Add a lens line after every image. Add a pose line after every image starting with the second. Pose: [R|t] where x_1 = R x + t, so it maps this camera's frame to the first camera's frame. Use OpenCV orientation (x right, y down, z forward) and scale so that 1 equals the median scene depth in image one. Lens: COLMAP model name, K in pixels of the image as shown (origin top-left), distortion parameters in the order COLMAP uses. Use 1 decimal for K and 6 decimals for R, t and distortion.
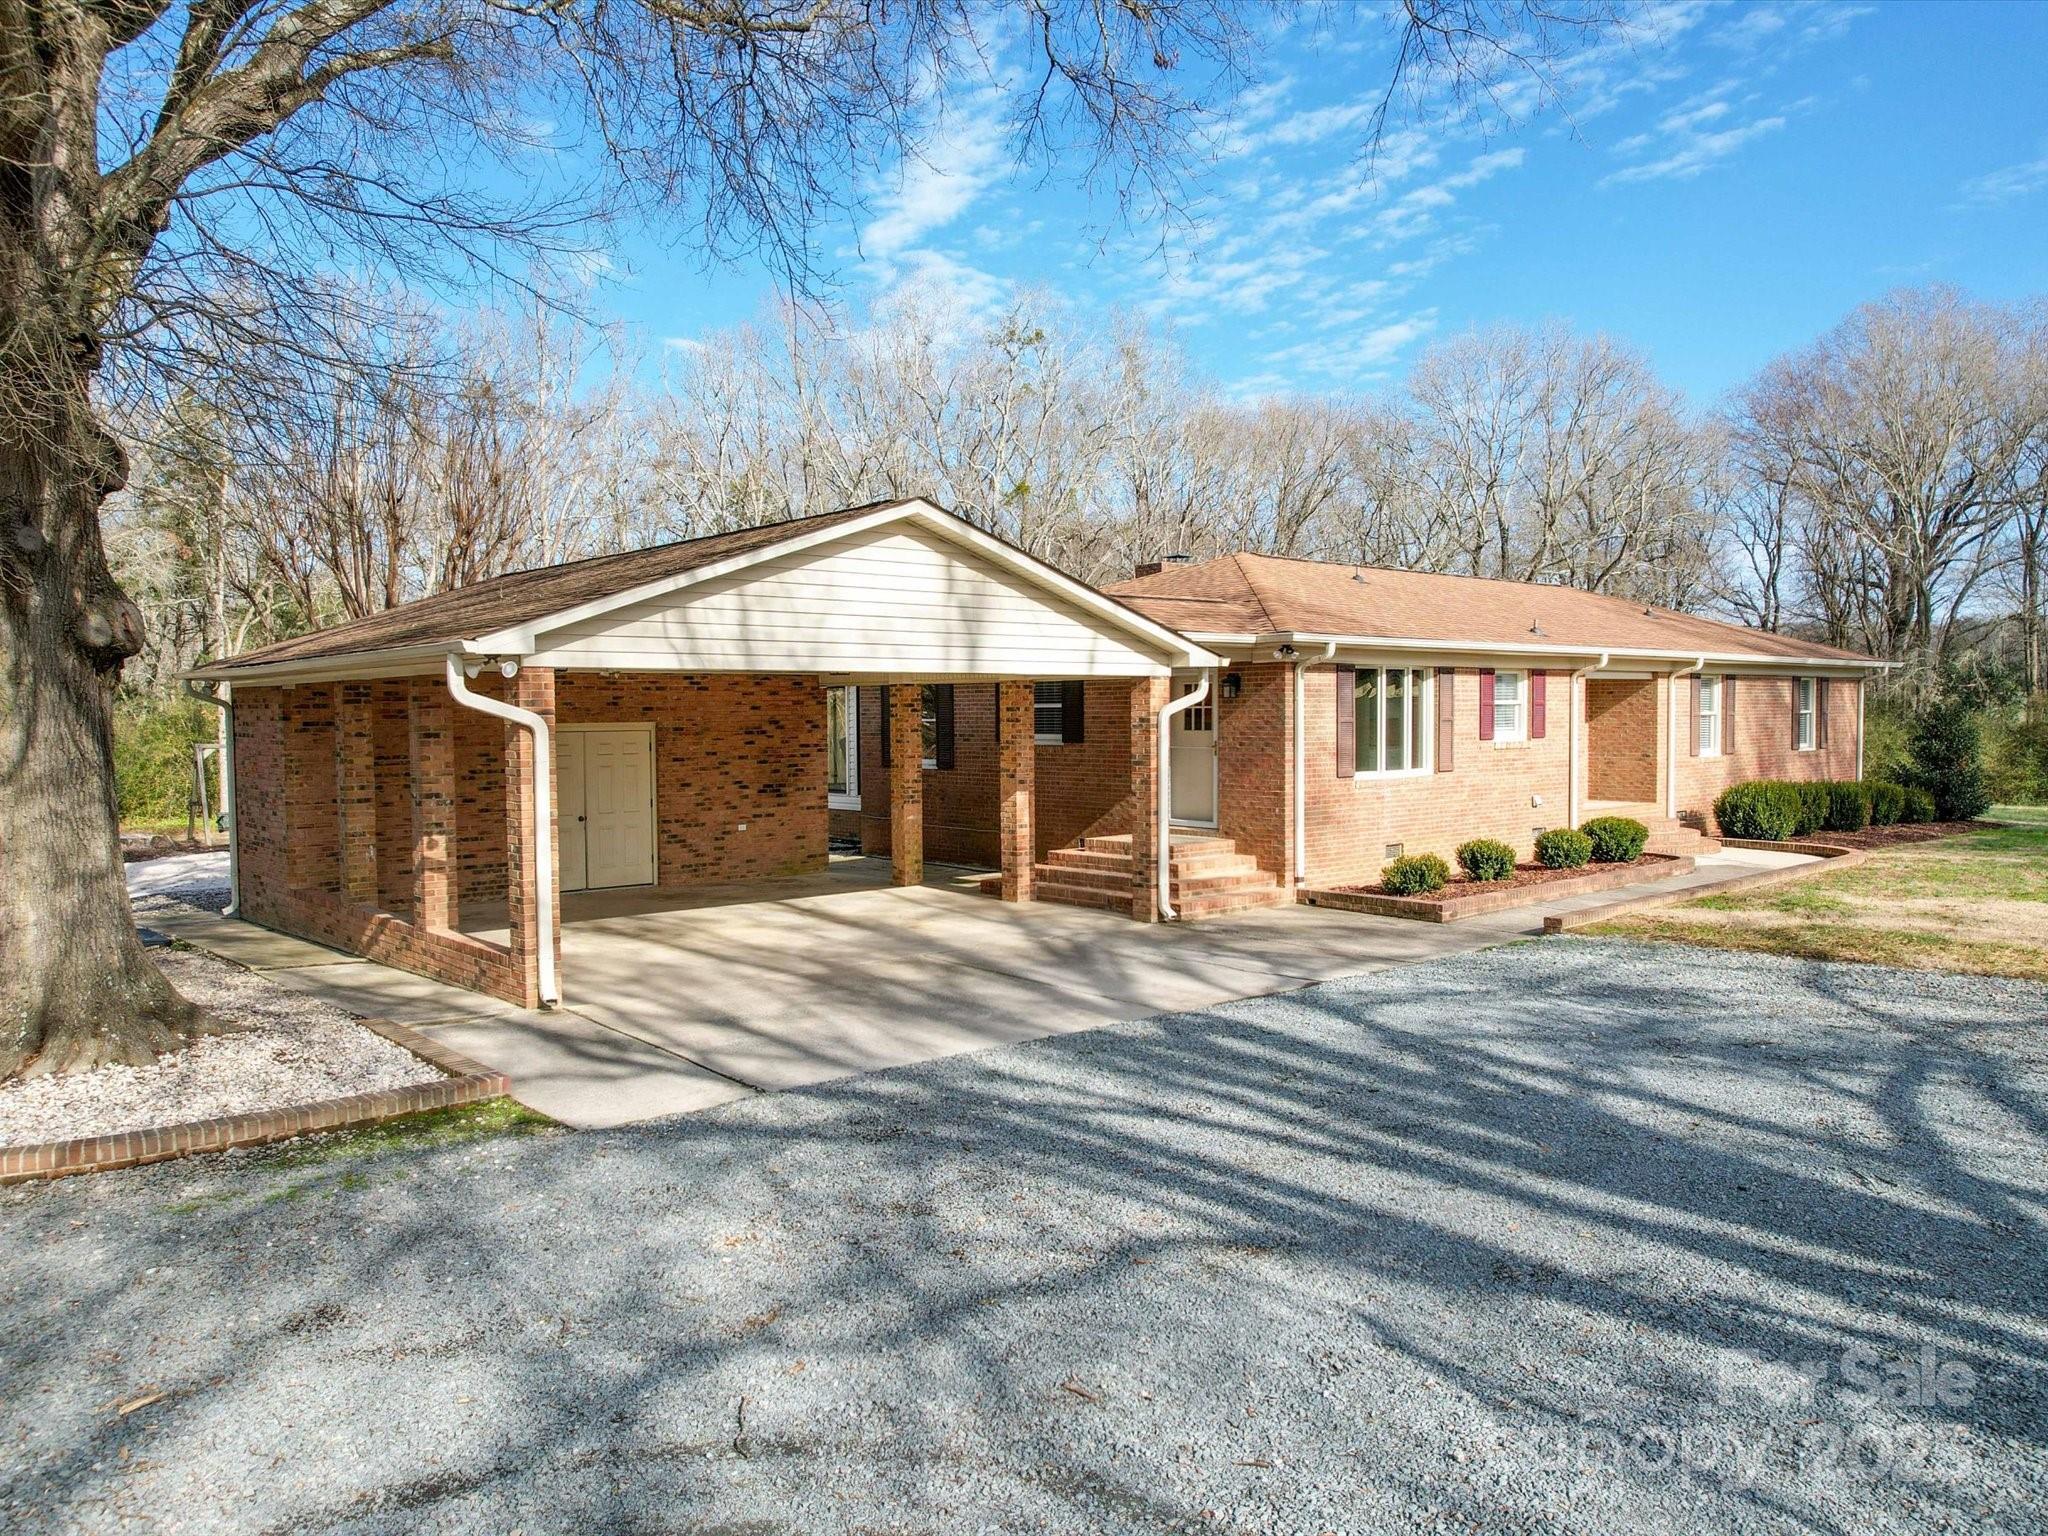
lens RADIAL K [[1506.3, 0, 1053.7], [0, 1506.3, 804.4], [0, 0, 1]] dist [-0.094224, 0.089440]
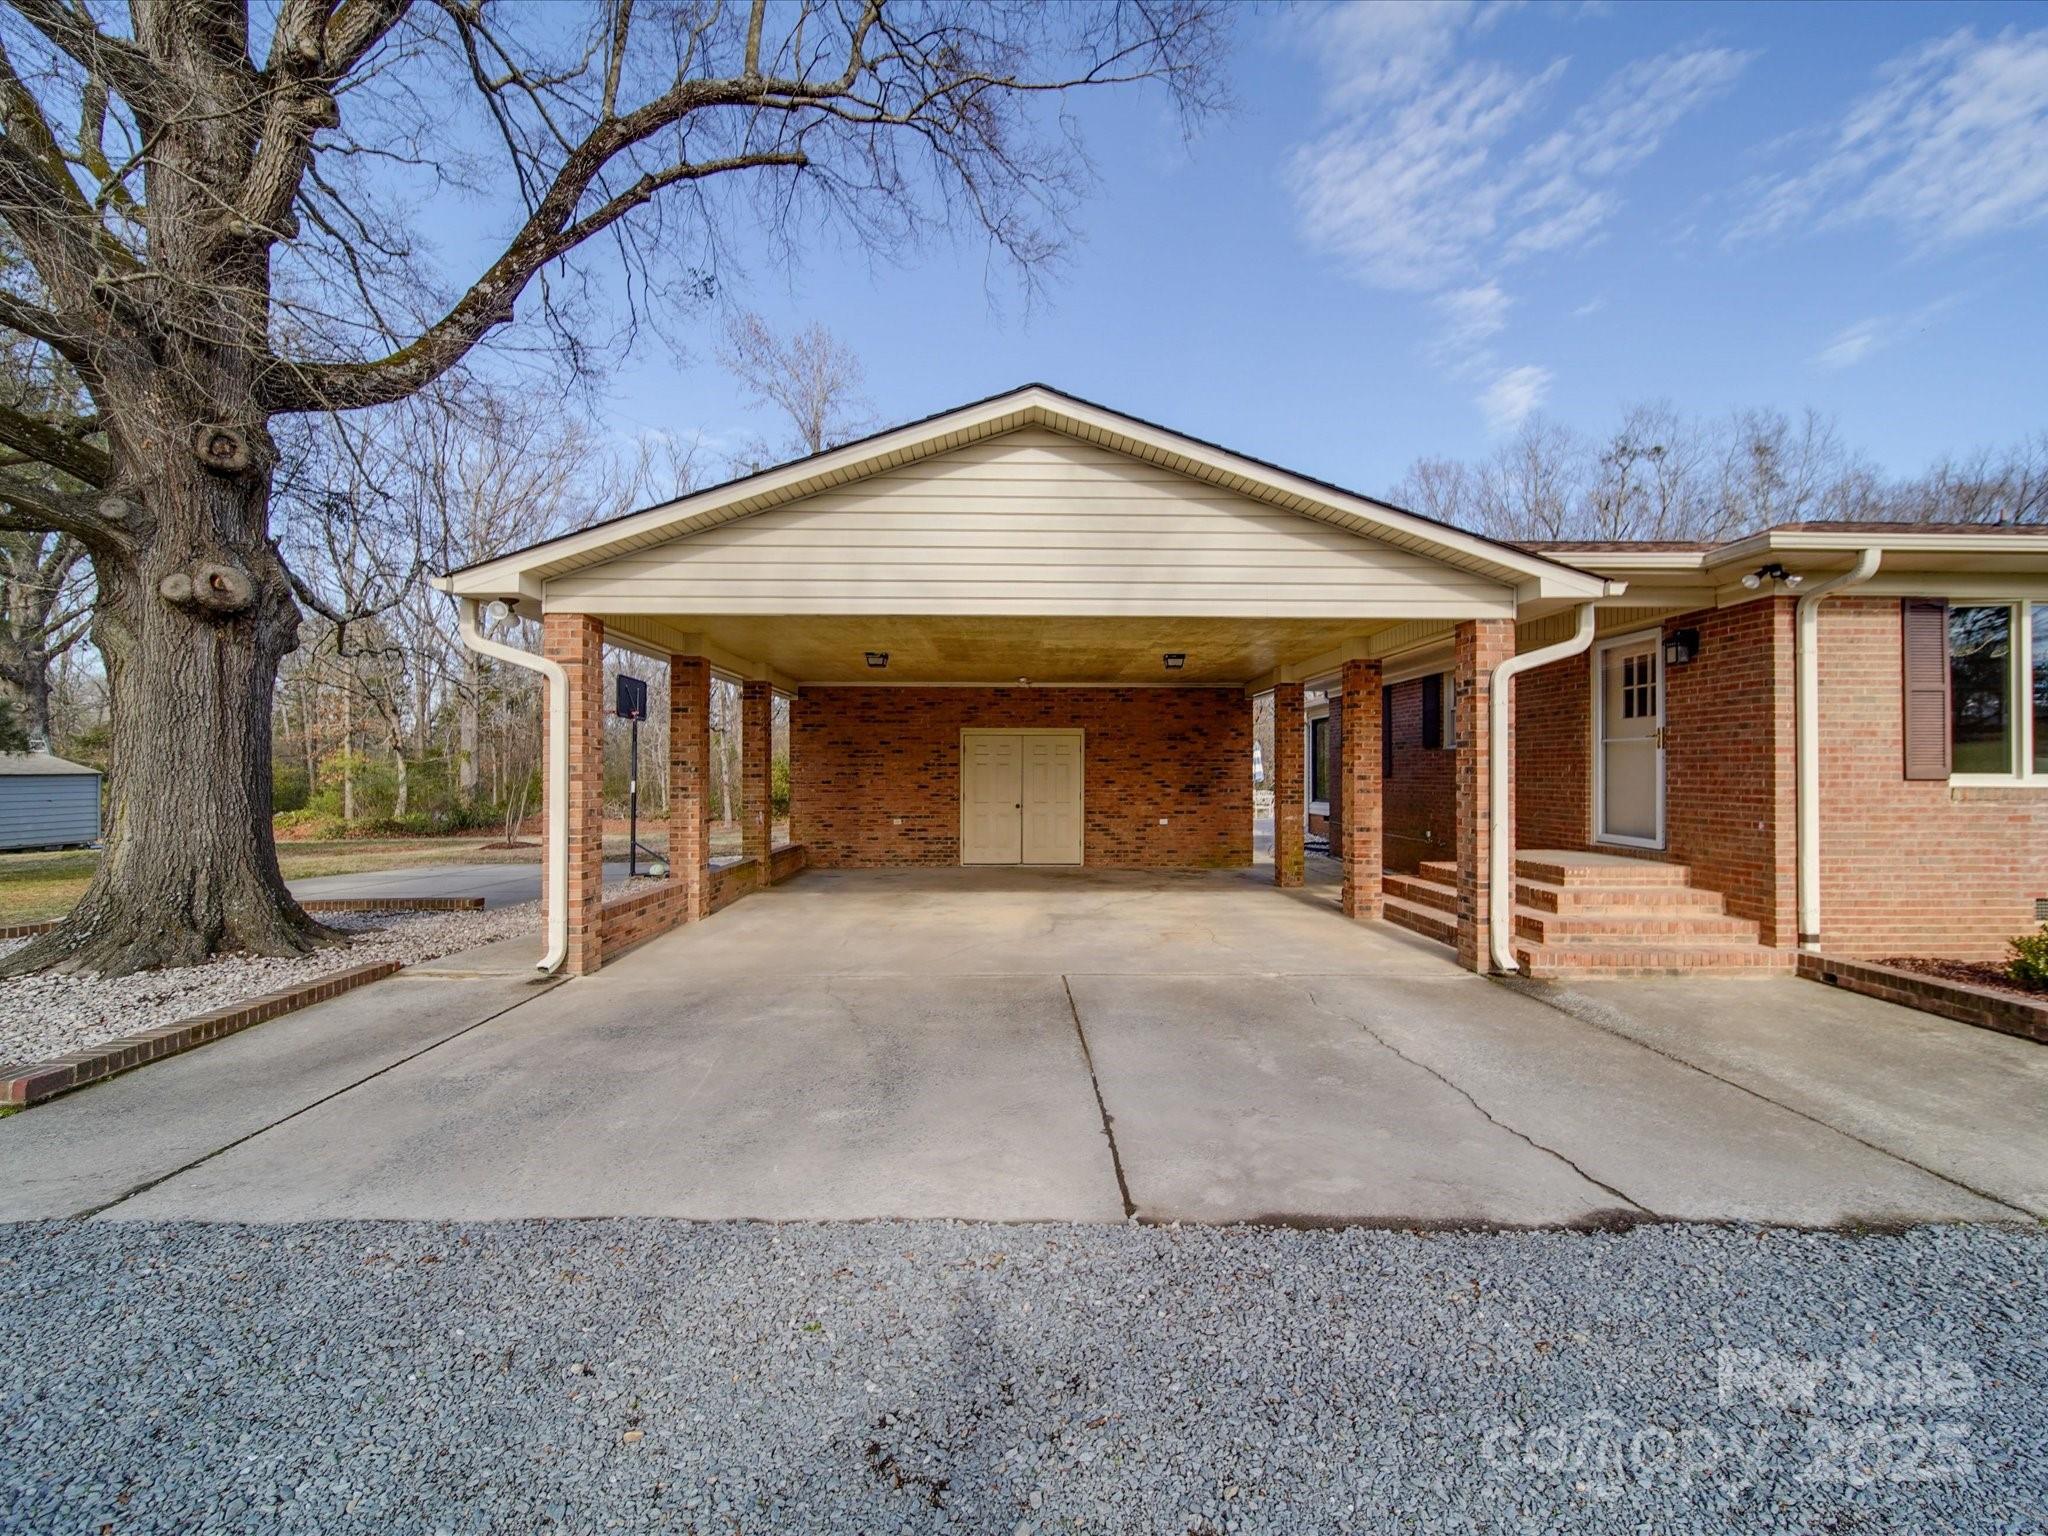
lens RADIAL K [[825.6, 0, 1024.0], [0, 825.6, 768.0], [0, 0, 1]] dist [-0.002788, -0.000144]
pose [[0.751568, 0.004689, -0.659639, 0.135263], [-0.048502, 0.997661, -0.048169, 0.010811], [0.657871, 0.068196, 0.750037, 0.486937]]
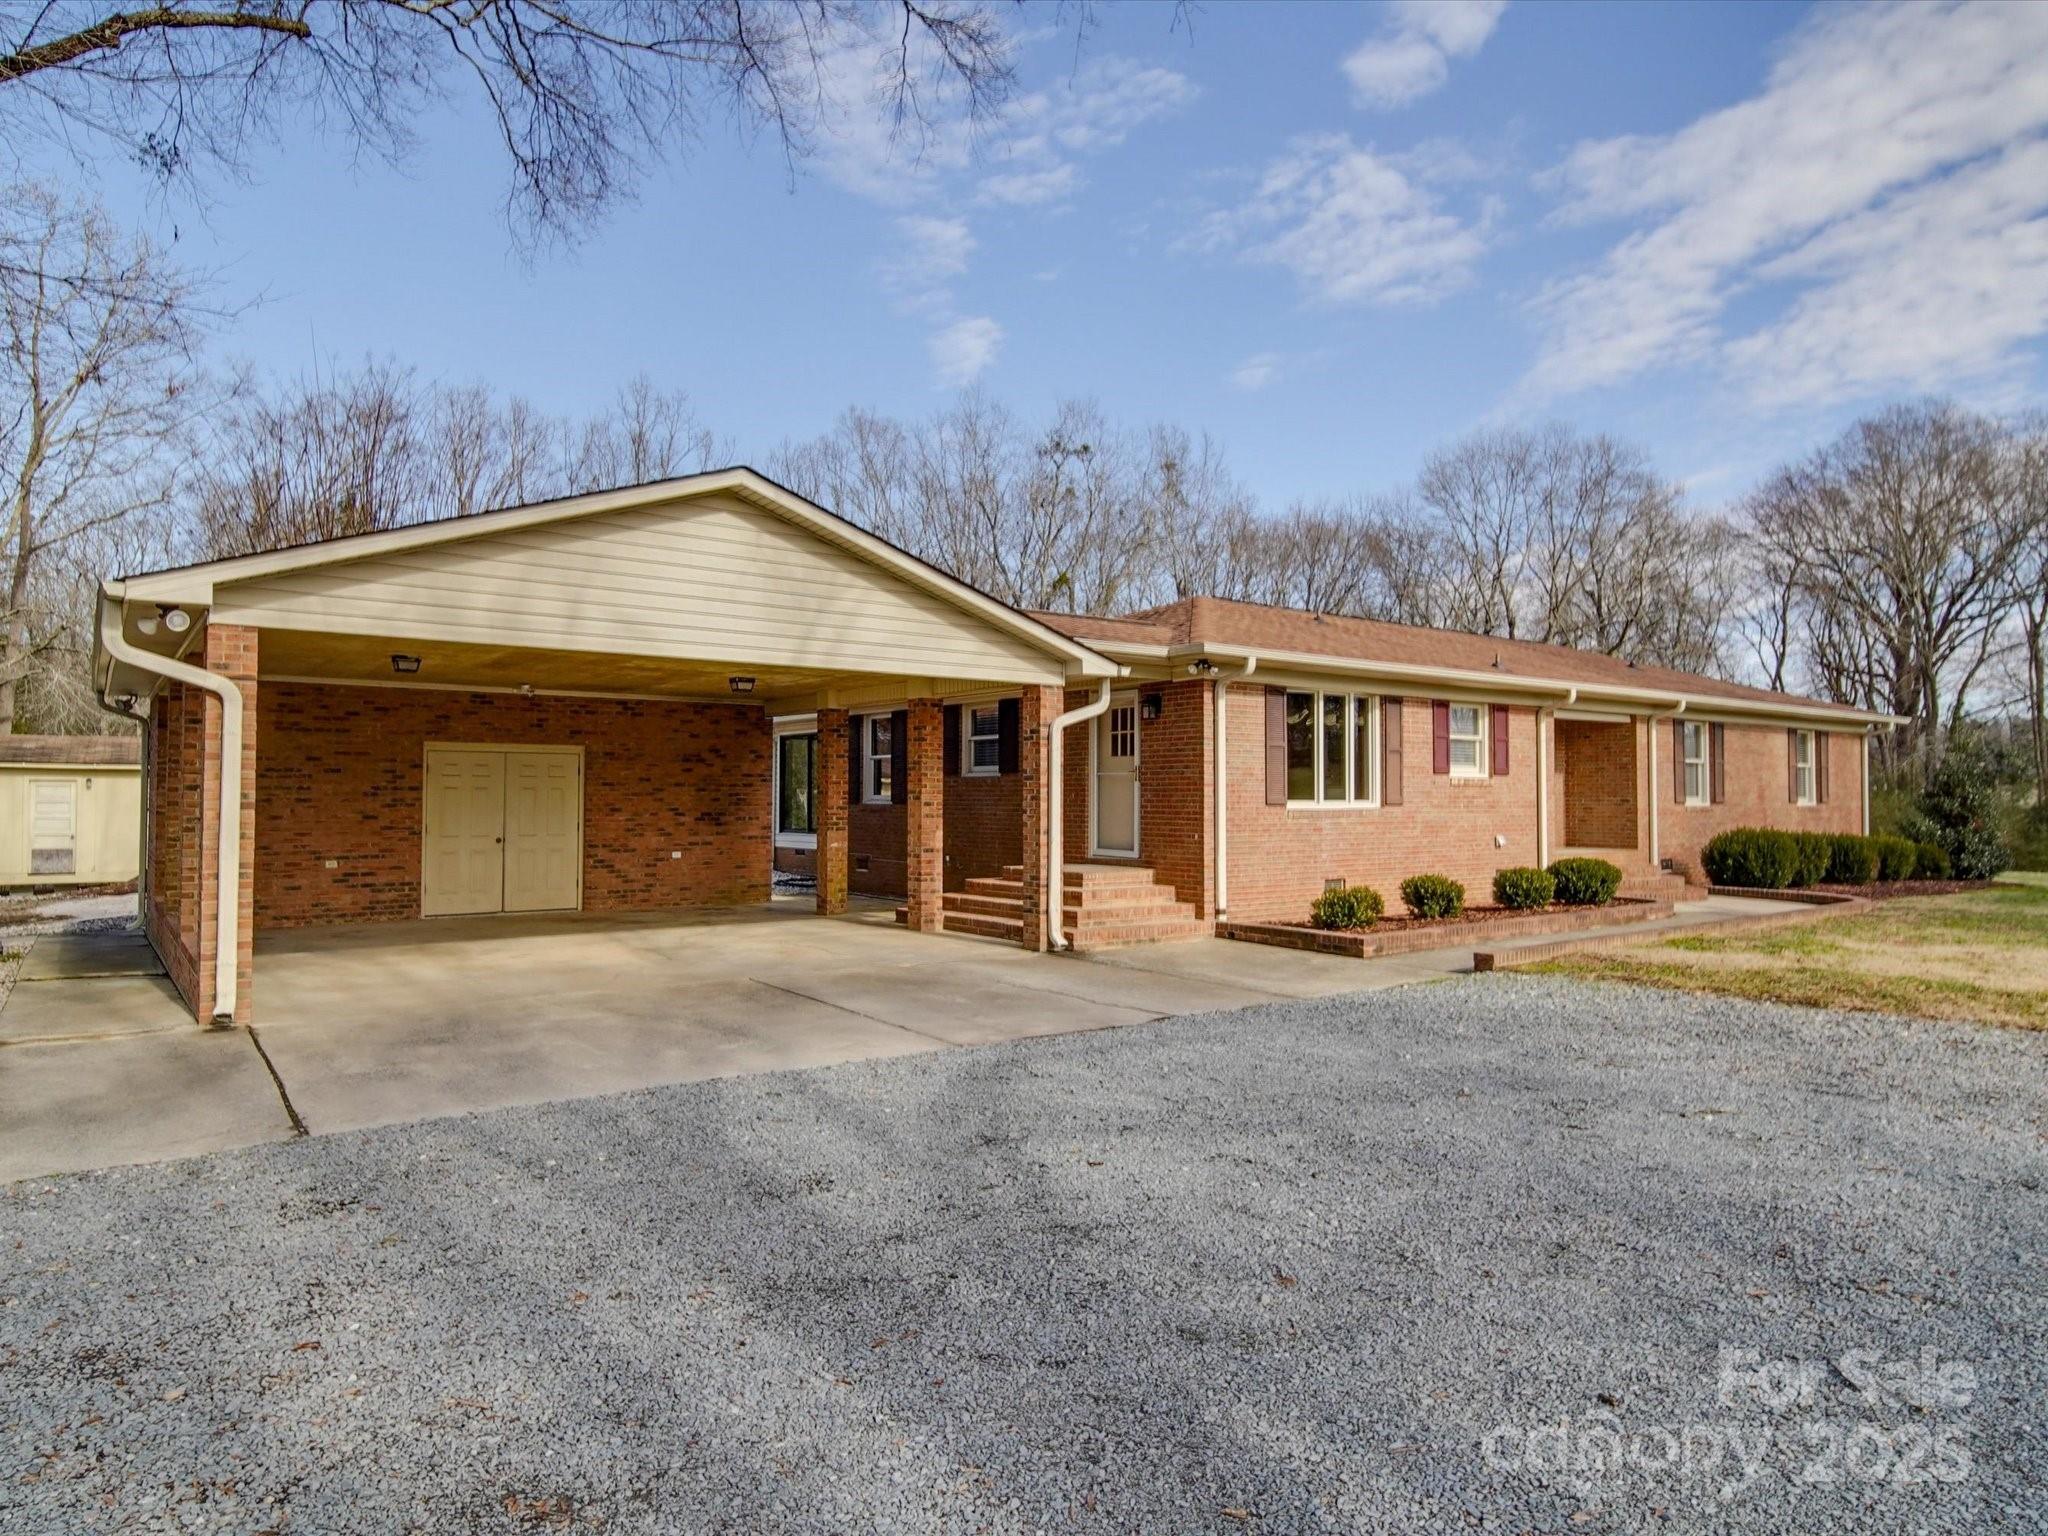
lens RADIAL K [[1269.3, 0, 1046.0], [0, 1269.3, 767.2], [0, 0, 1]] dist [-0.002412, 0.000615]
pose [[0.996919, 0.008012, -0.078029, 0.109453], [-0.014777, 0.996141, -0.086517, 0.028497], [0.077035, 0.087404, 0.993190, 0.187761]]
